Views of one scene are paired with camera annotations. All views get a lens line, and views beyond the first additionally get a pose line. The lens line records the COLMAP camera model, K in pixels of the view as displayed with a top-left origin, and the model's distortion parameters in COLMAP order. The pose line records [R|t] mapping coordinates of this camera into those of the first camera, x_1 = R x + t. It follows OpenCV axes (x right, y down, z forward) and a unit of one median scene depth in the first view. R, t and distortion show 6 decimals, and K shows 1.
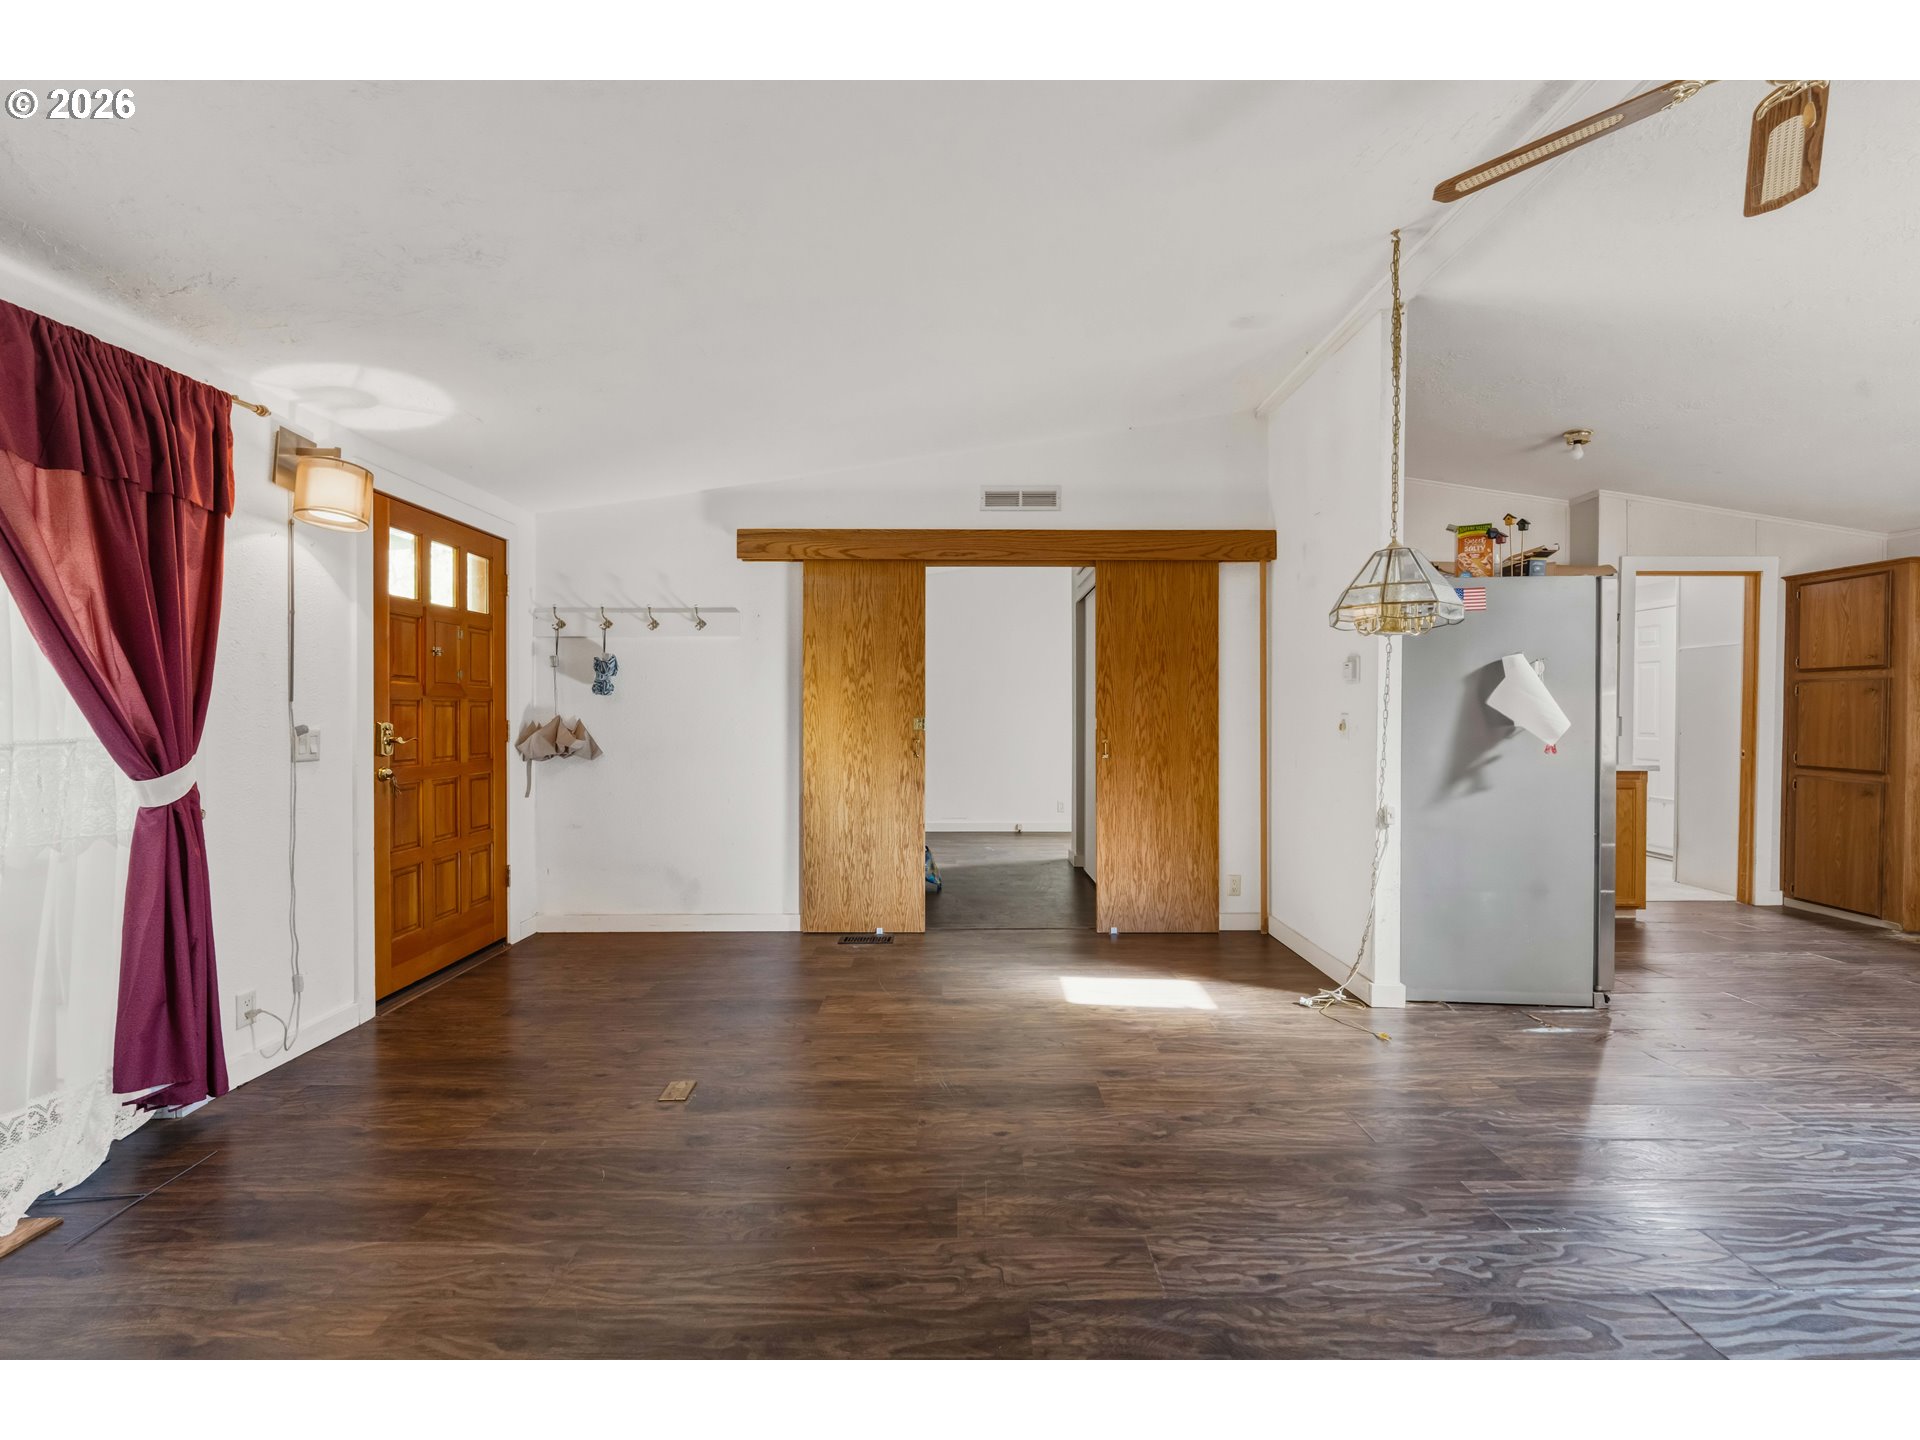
lens RADIAL K [[792.1, 0, 954.1], [0, 792.1, 720.4], [0, 0, 1]] dist [0.002084, -0.000142]
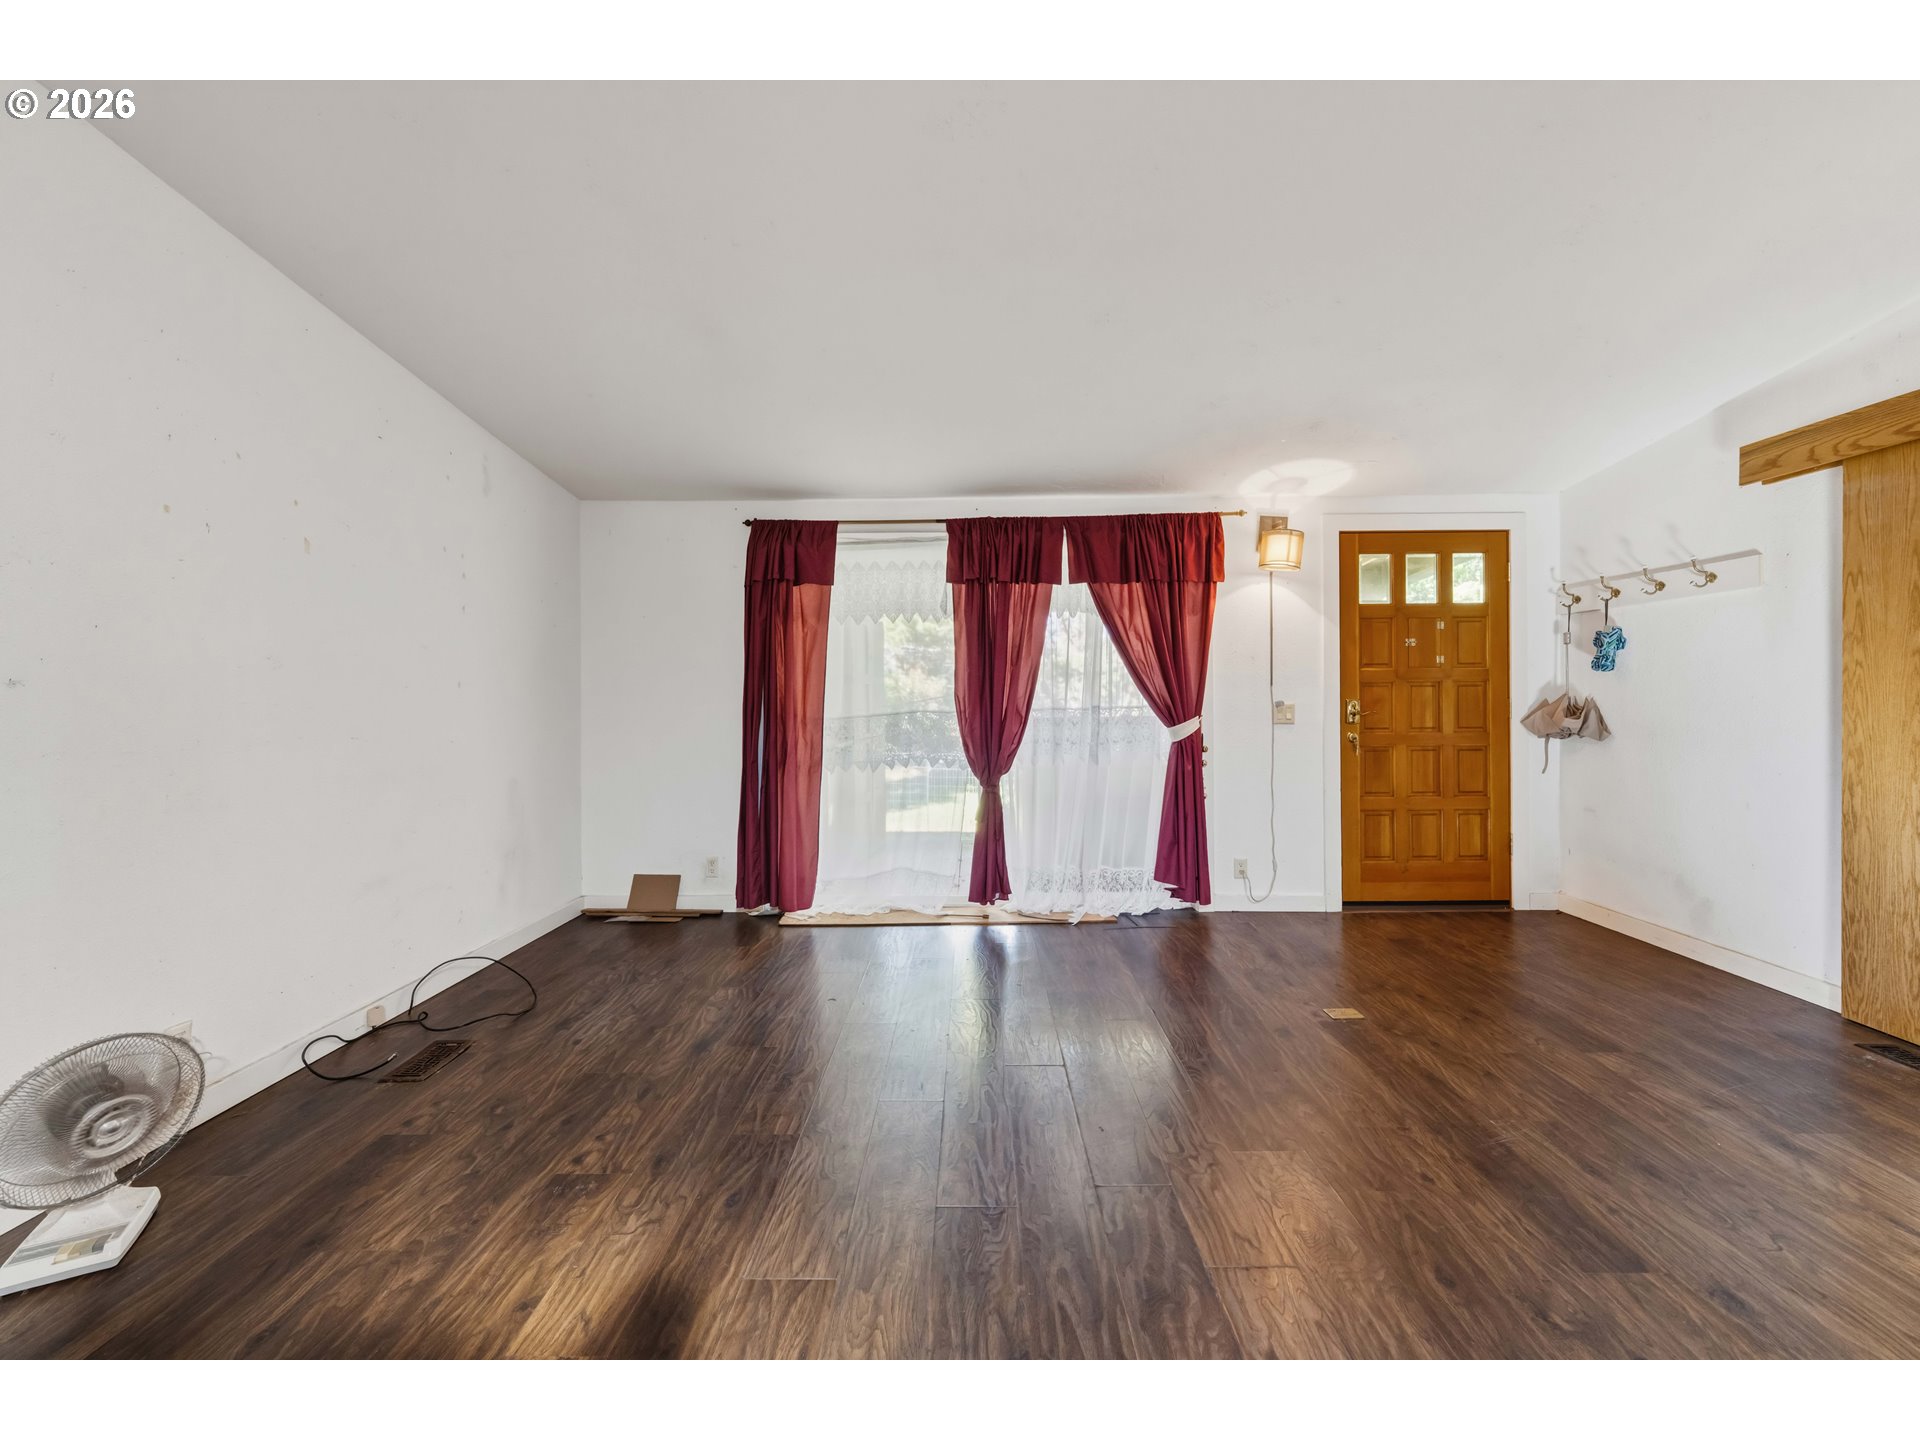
lens RADIAL K [[792.1, 0, 967.3], [0, 792.1, 691.4], [0, 0, 1]] dist [0.002084, -0.000142]
pose [[-0.011658, -0.004644, -0.999921, 0.559704], [-0.004001, 0.999981, -0.004598, -0.001510], [0.999924, 0.003947, -0.011676, 0.305363]]
